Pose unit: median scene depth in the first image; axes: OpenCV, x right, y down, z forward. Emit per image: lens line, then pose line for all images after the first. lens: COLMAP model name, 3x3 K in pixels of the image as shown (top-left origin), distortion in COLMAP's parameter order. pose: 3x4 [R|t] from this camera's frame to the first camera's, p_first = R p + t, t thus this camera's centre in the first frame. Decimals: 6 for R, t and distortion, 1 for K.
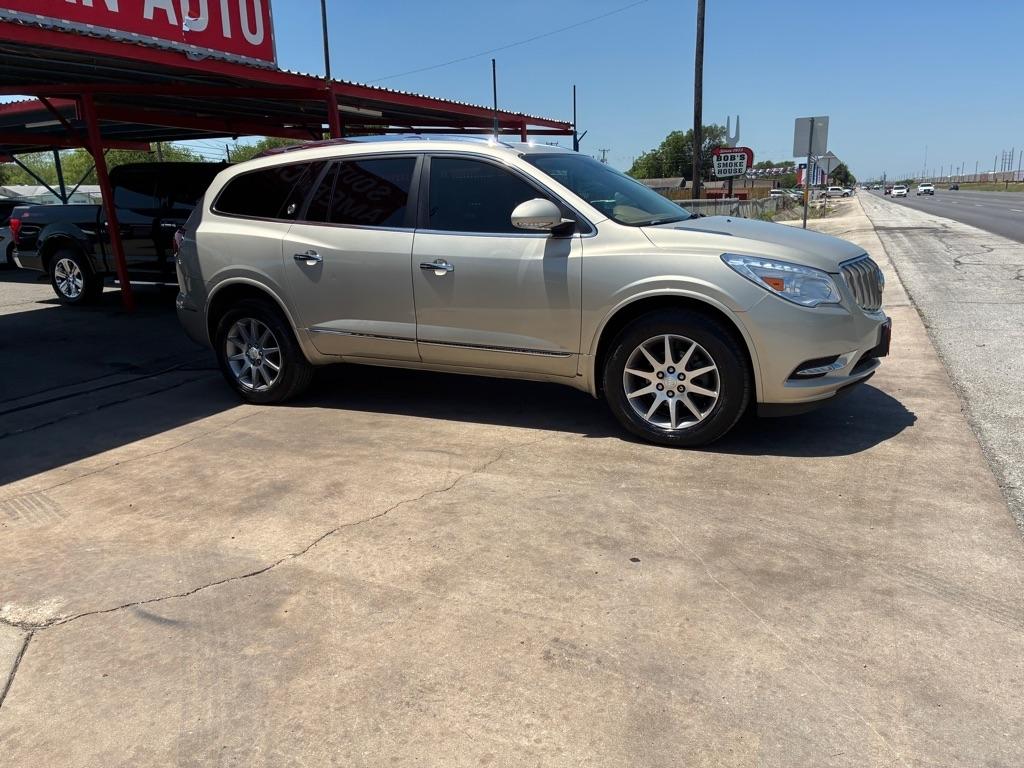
lens RADIAL K [[789.3, 0, 492.6], [0, 789.3, 376.3], [0, 0, 1]] dist [0.047367, -0.058070]
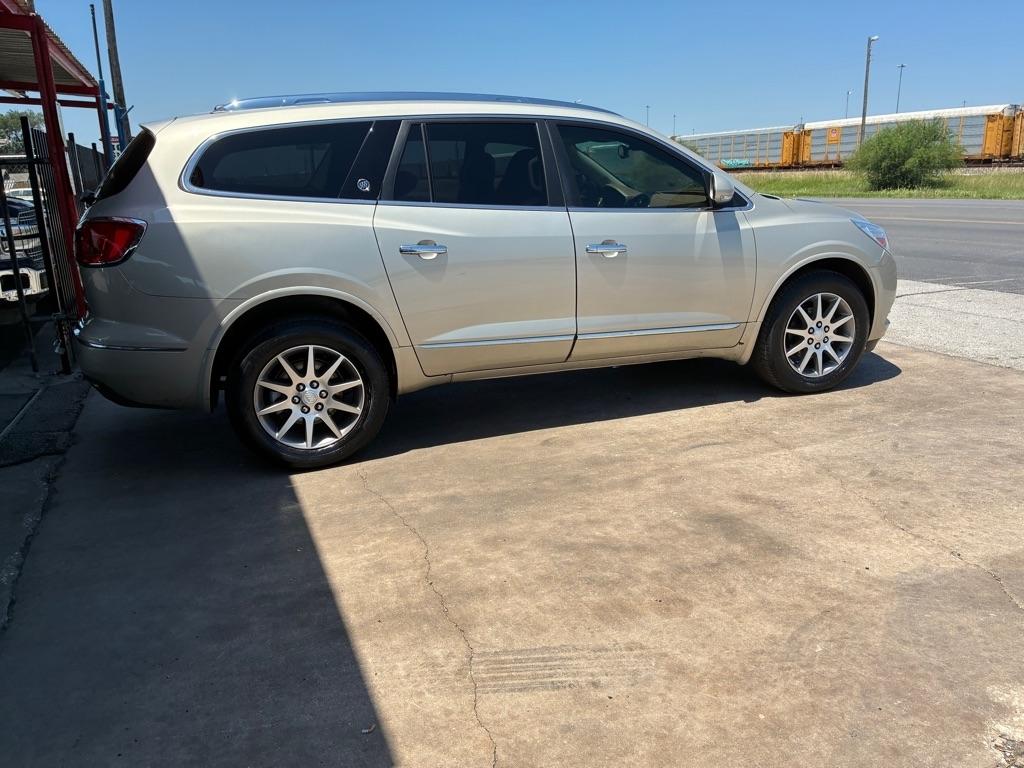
lens RADIAL K [[789.3, 0, 515.2], [0, 789.3, 367.1], [0, 0, 1]] dist [0.047367, -0.058070]
pose [[0.676764, -0.158400, 0.718957, -0.889458], [0.163480, 0.984531, 0.063026, -0.090226], [-0.717820, 0.074882, 0.692191, 0.527490]]
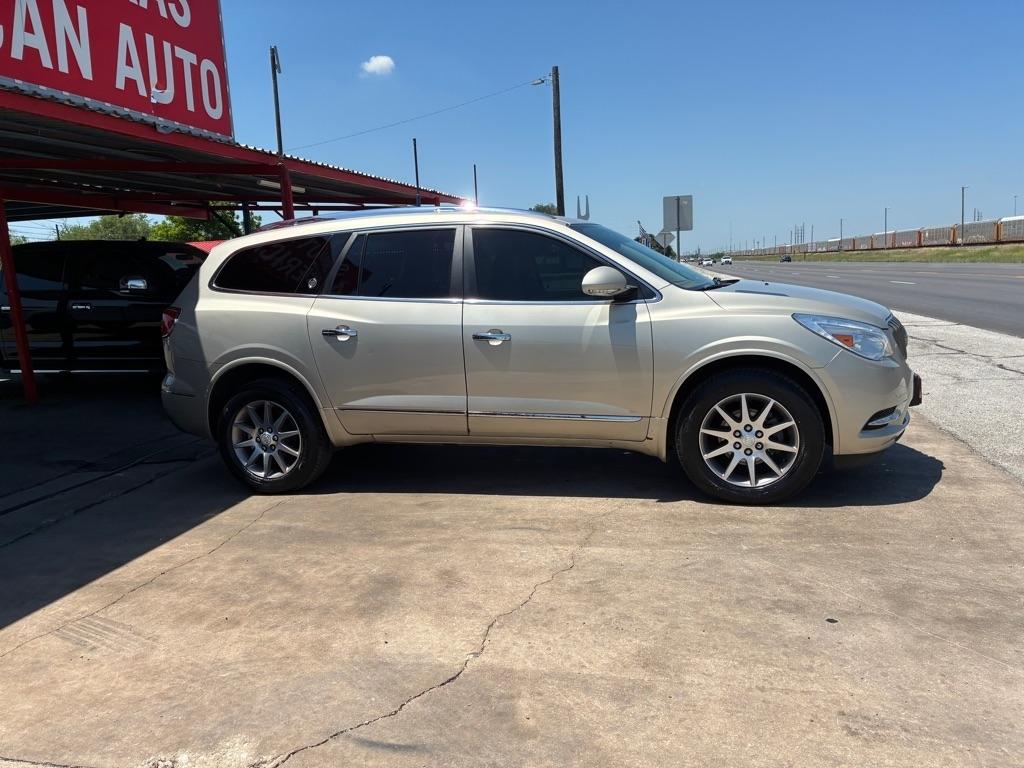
lens RADIAL K [[789.3, 0, 495.1], [0, 789.3, 357.5], [0, 0, 1]] dist [0.047367, -0.058070]
pose [[0.979840, -0.039142, 0.195911, -0.288818], [0.061429, 0.992141, -0.109011, -0.007259], [-0.190104, 0.118848, 0.974544, 0.055250]]
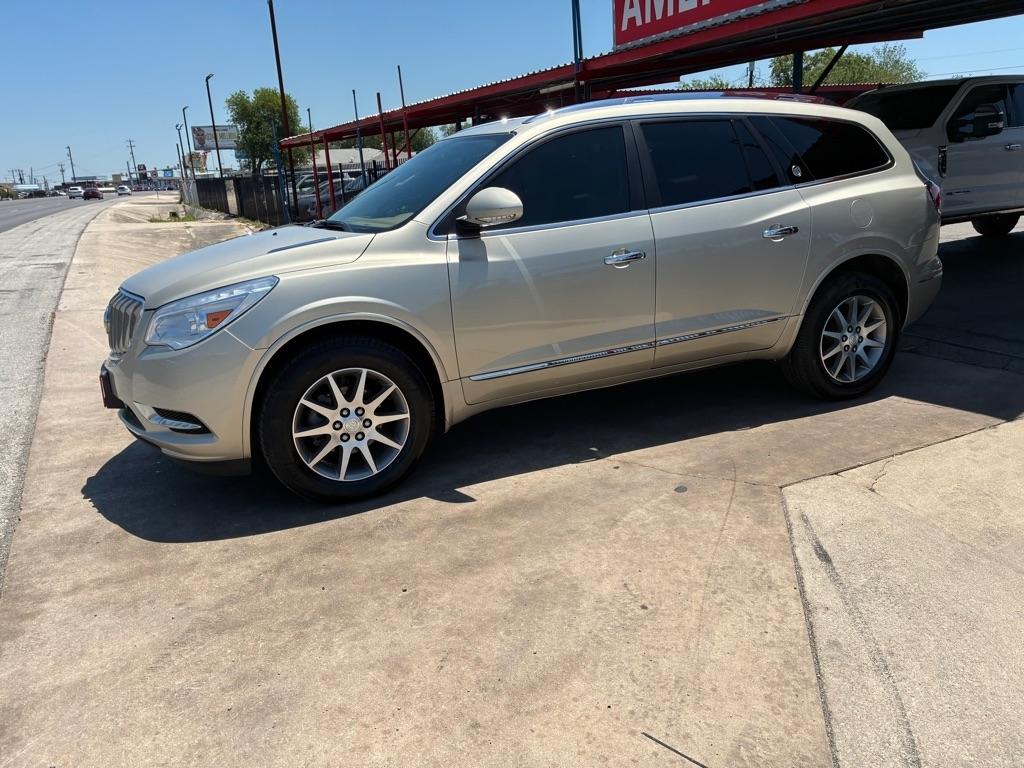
lens RADIAL K [[785.3, 0, 514.8], [0, 785.3, 384.5], [0, 0, 1]] dist [0.055284, -0.078154]
pose [[-0.614179, 0.267767, -0.742351, 0.923591], [-0.106281, 0.904042, 0.414020, -0.484639], [0.781977, 0.333180, -0.526786, 1.929090]]
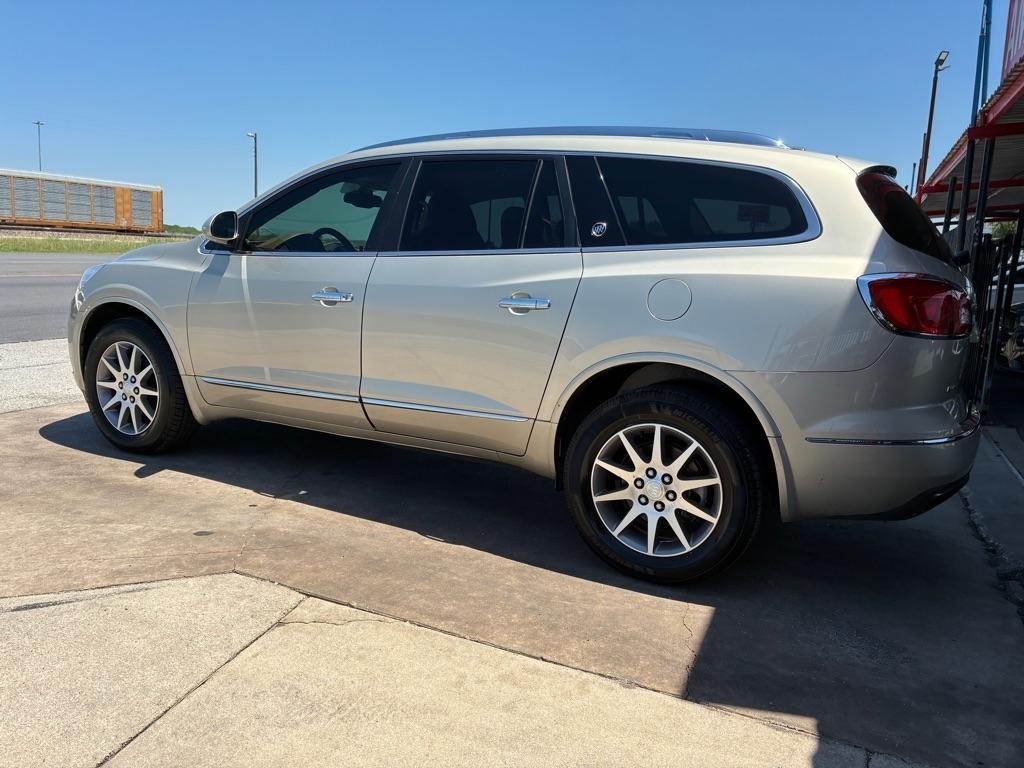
lens RADIAL K [[789.3, 0, 513.9], [0, 789.3, 375.1], [0, 0, 1]] dist [0.047367, -0.058070]
pose [[-0.999774, -0.021094, 0.002521, -0.073386], [-0.018673, 0.929158, 0.369210, -0.494092], [-0.010131, 0.369080, -0.929342, 2.324970]]
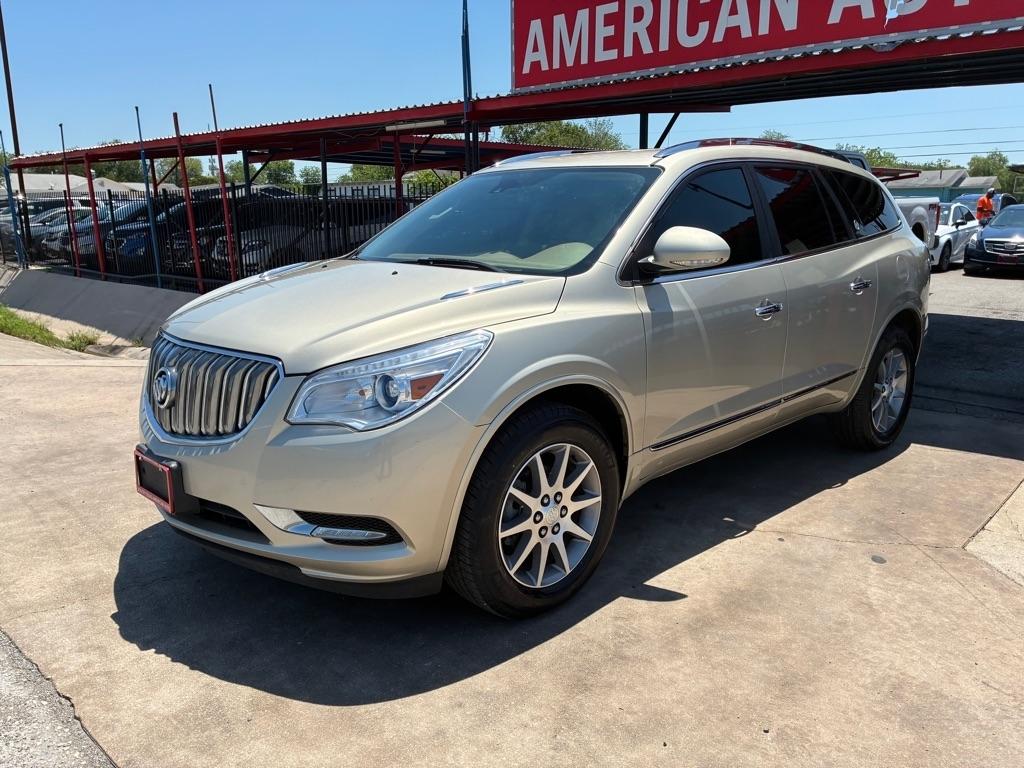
lens RADIAL K [[785.3, 0, 507.5], [0, 785.3, 393.6], [0, 0, 1]] dist [0.055284, -0.078154]
pose [[-0.323287, 0.244733, -0.914107, 1.011108], [-0.204010, 0.925239, 0.319864, -0.382150], [0.924049, 0.289894, -0.249190, 1.477377]]
